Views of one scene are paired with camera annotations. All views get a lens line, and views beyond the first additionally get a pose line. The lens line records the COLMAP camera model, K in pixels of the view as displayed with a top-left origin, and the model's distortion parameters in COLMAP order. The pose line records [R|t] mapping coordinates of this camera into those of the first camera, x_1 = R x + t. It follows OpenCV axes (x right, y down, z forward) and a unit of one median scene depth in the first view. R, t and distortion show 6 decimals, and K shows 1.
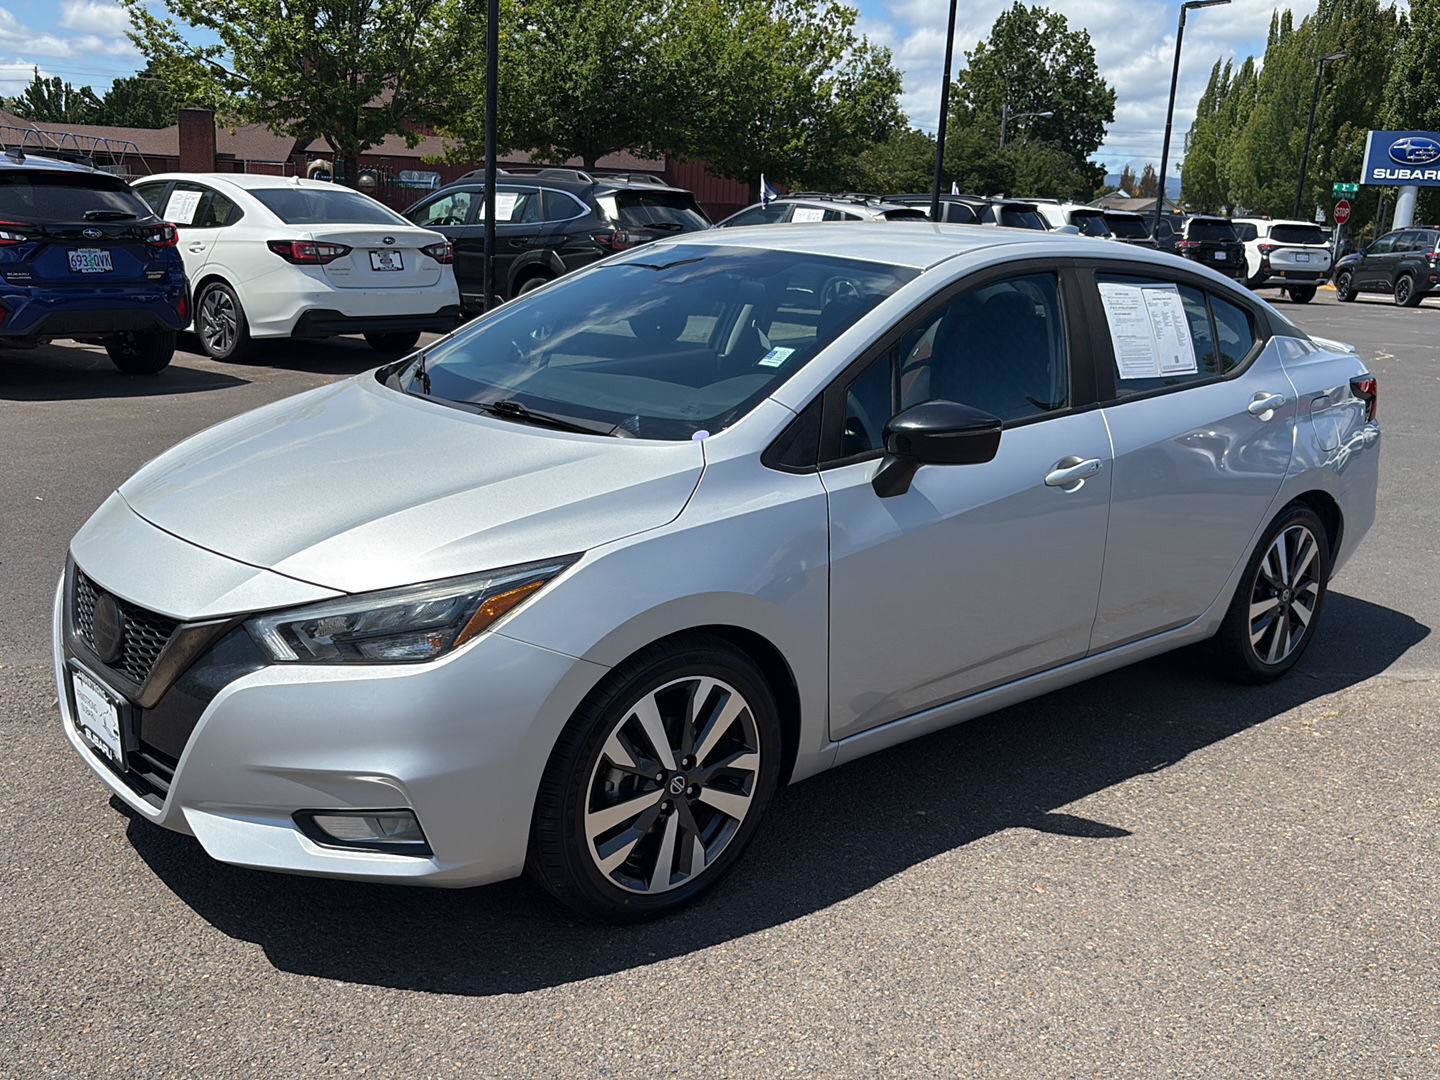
lens RADIAL K [[1391.2, 0, 725.9], [0, 1391.2, 543.8], [0, 0, 1]] dist [0.016199, 0.000000]
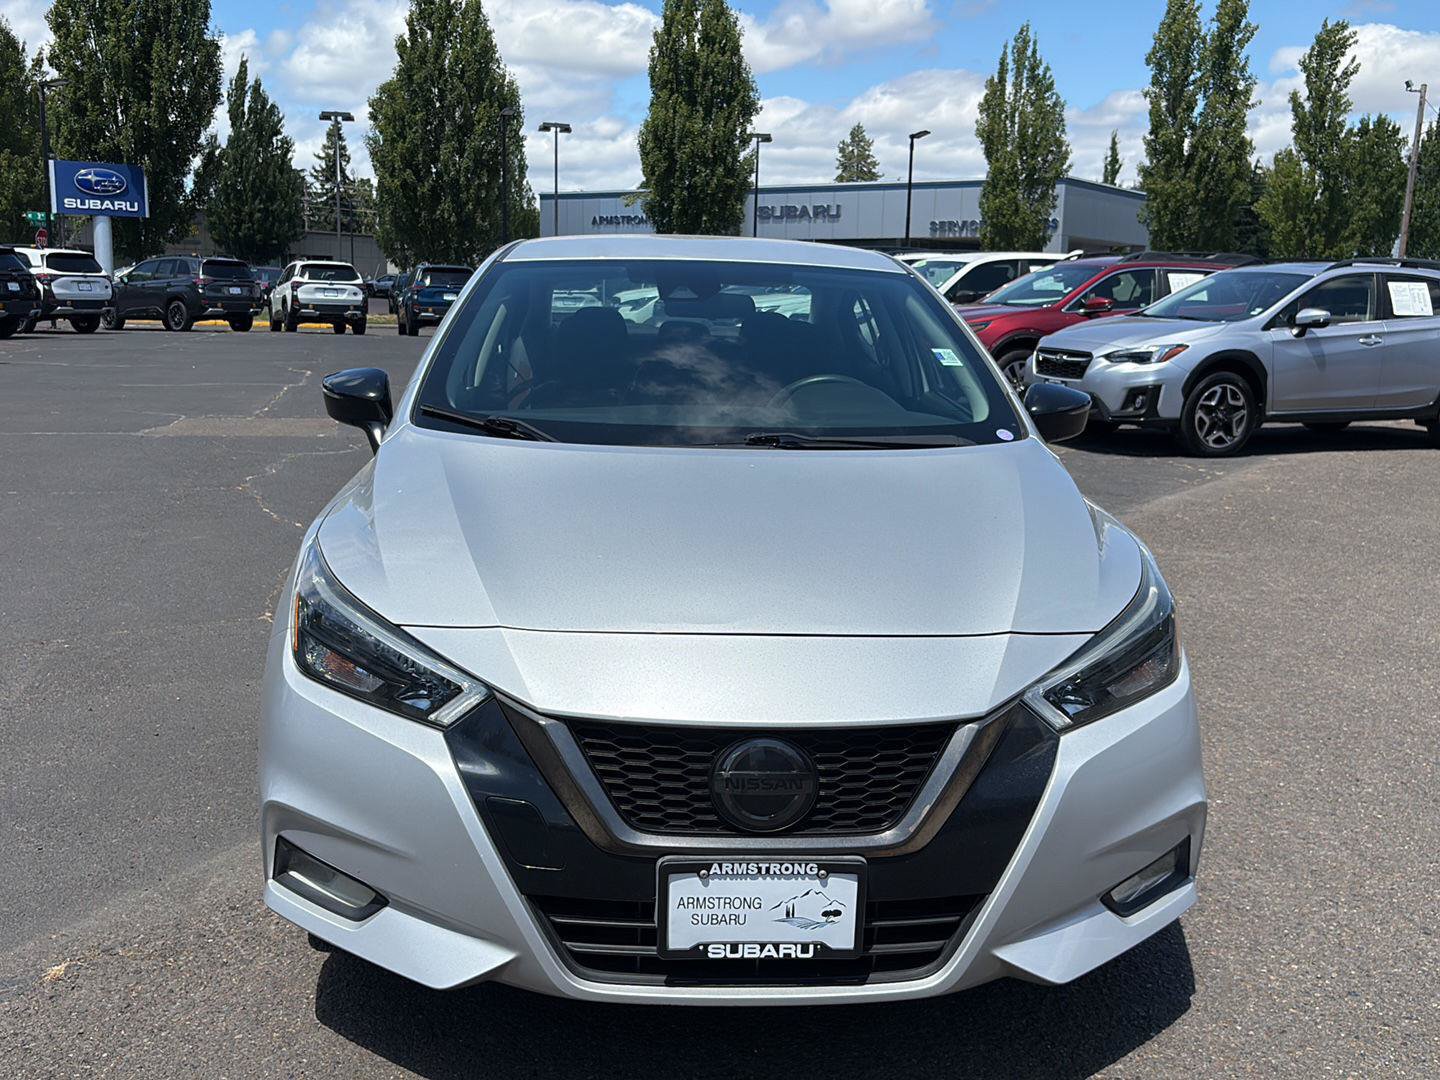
lens RADIAL K [[1391.2, 0, 726.5], [0, 1391.2, 544.8], [0, 0, 1]] dist [0.016199, 0.000000]
pose [[0.613728, -0.178115, 0.769164, -0.251669], [0.193677, 0.978417, 0.072034, -0.029956], [-0.765394, 0.104760, 0.634979, 0.139024]]
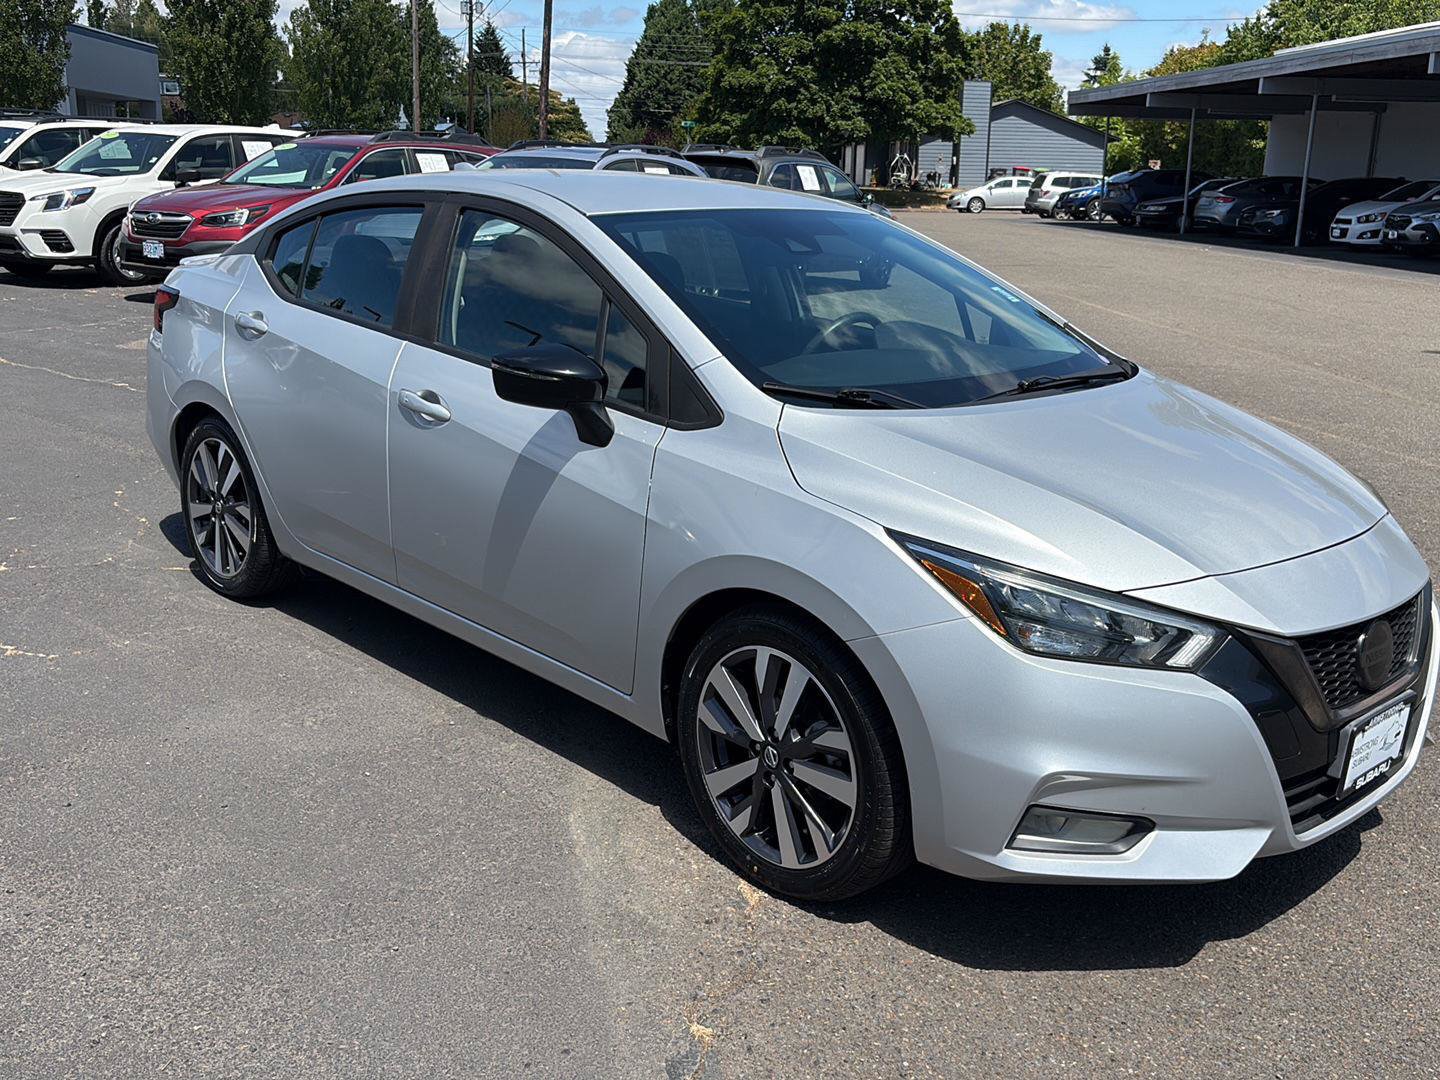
lens RADIAL K [[1391.2, 0, 719.9], [0, 1391.2, 536.5], [0, 0, 1]] dist [0.016199, 0.000000]
pose [[-0.013752, -0.302964, 0.952903, -0.339136], [0.211368, 0.930577, 0.298916, -0.102076], [-0.977310, 0.205524, 0.051239, 0.351330]]
